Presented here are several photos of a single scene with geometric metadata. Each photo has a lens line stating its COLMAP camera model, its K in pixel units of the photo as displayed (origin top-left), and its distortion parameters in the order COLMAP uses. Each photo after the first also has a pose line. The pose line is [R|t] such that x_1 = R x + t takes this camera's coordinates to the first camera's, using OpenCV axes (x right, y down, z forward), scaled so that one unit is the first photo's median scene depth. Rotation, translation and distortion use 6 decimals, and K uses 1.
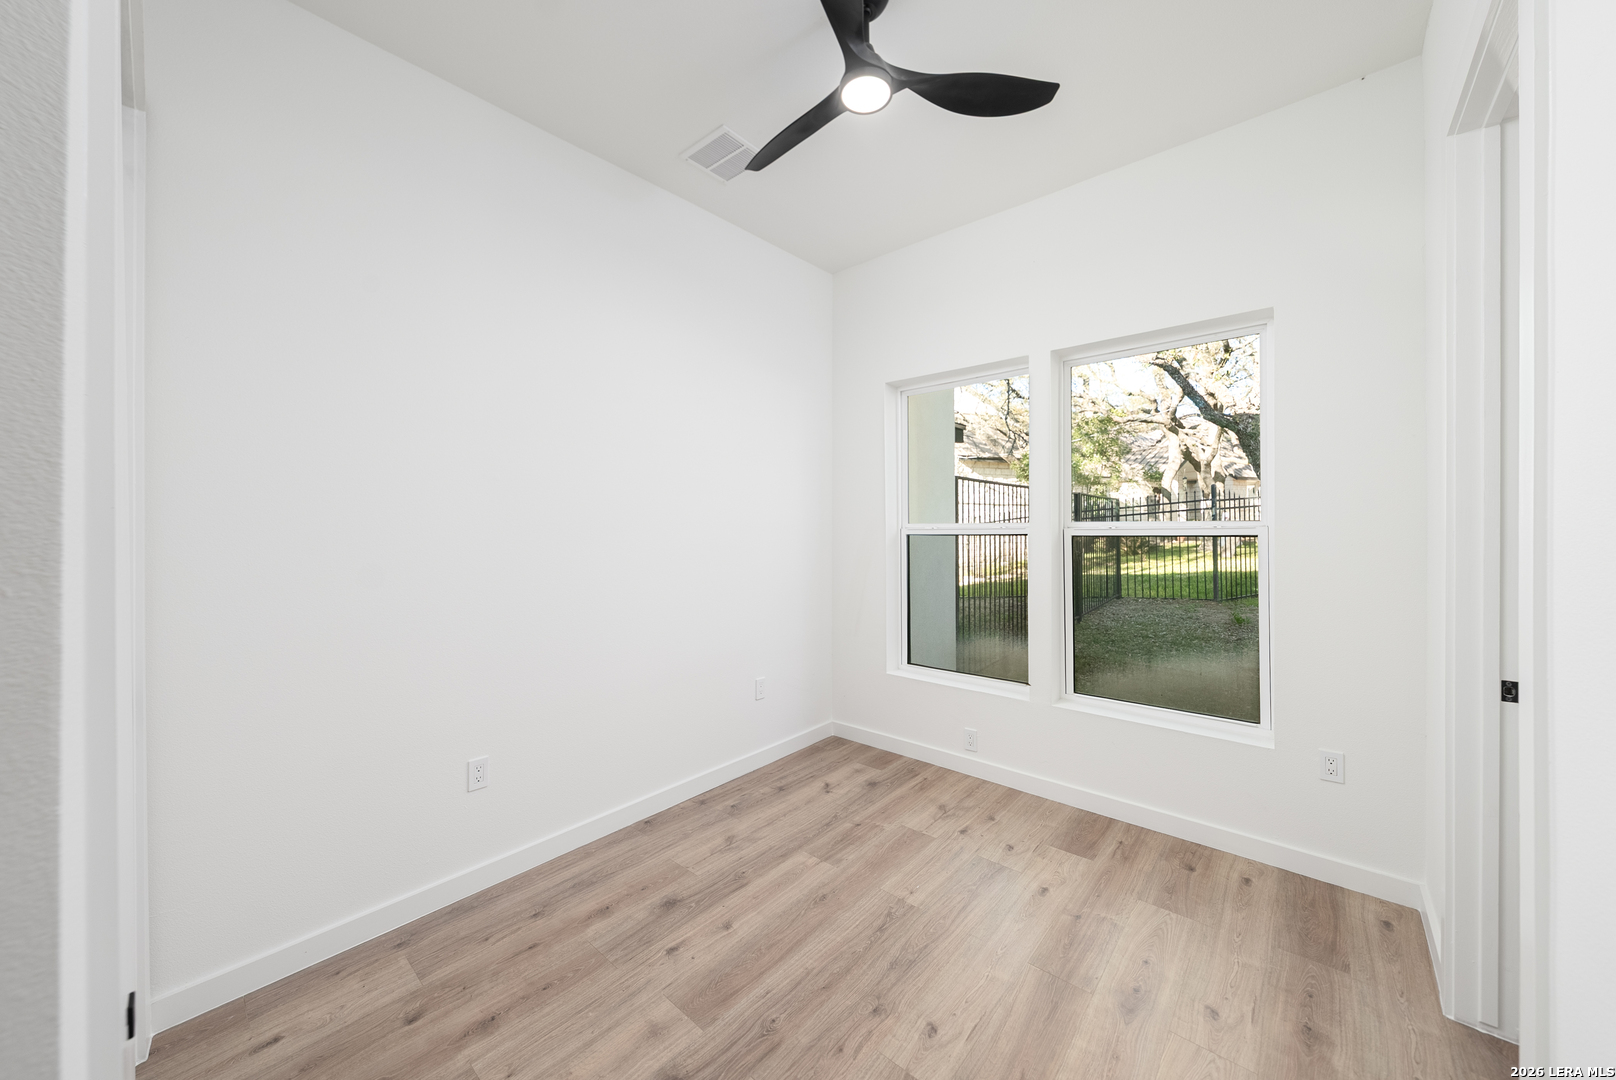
lens RADIAL K [[578.7, 0, 808.5], [0, 578.7, 531.0], [0, 0, 1]] dist [-0.005977, 0.000696]
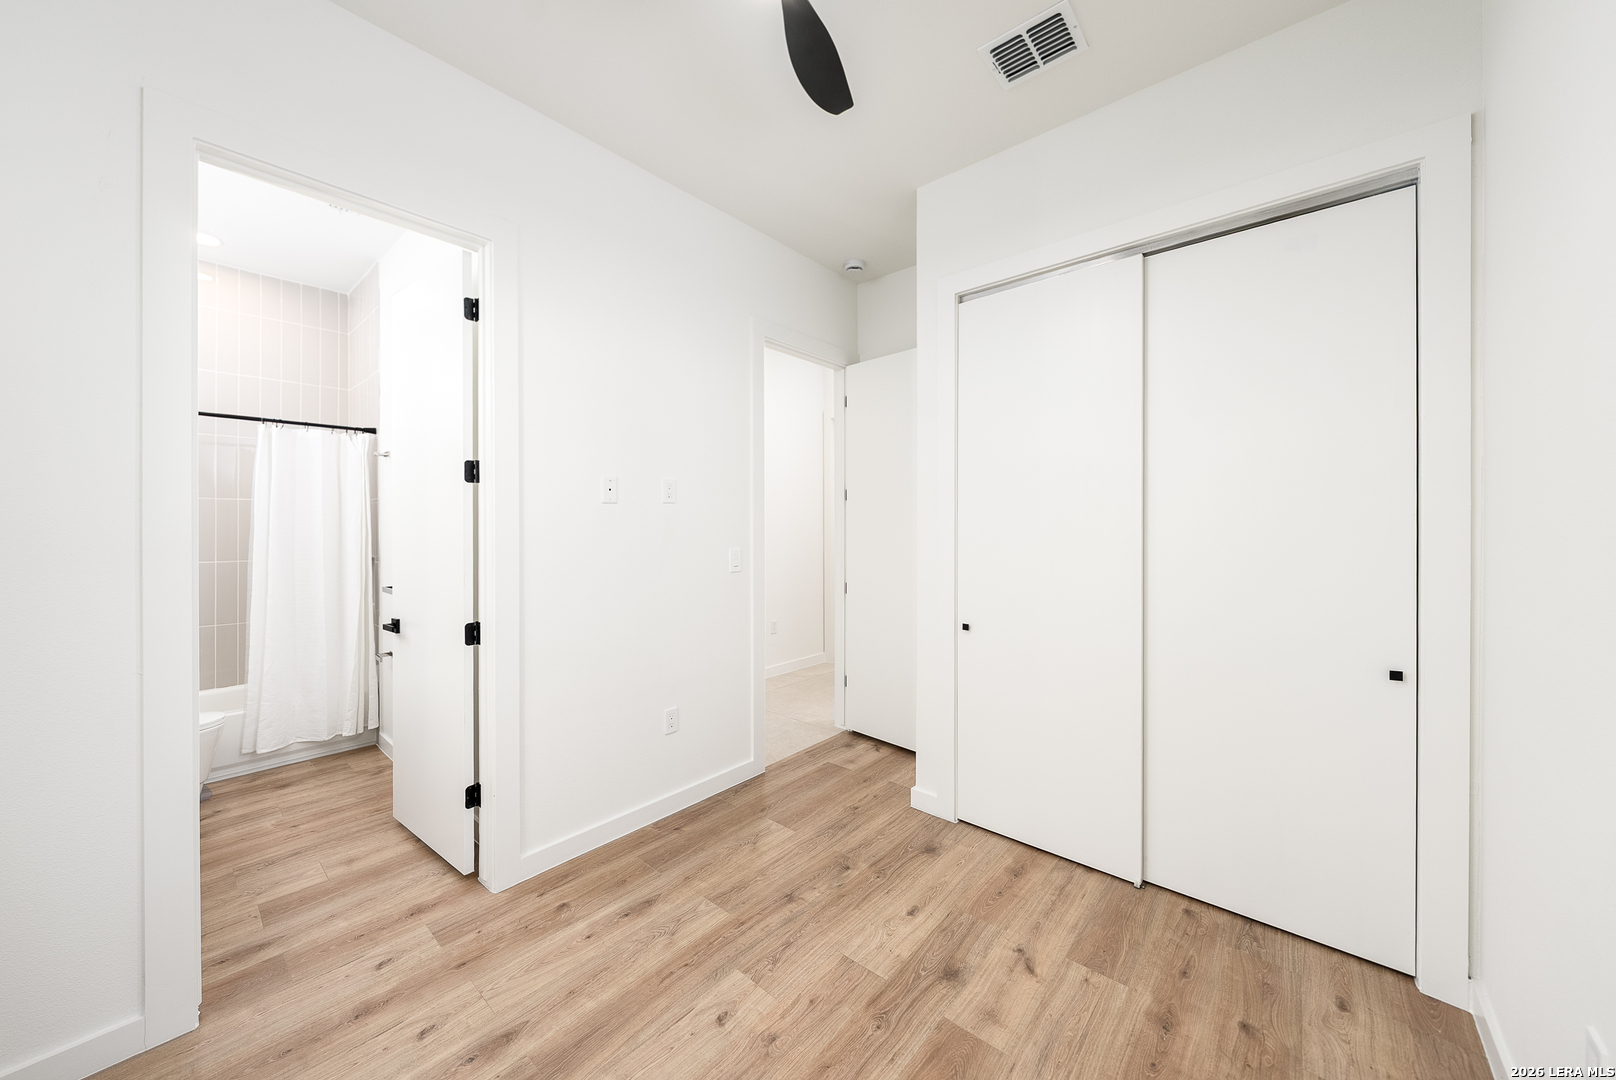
lens RADIAL K [[578.7, 0, 816.3], [0, 578.7, 529.9], [0, 0, 1]] dist [-0.005977, 0.000696]
pose [[-0.999693, 0.006358, -0.023963, 0.064664], [0.006146, 0.999941, 0.008915, -0.013019], [0.024018, 0.008765, -0.999673, 2.006026]]
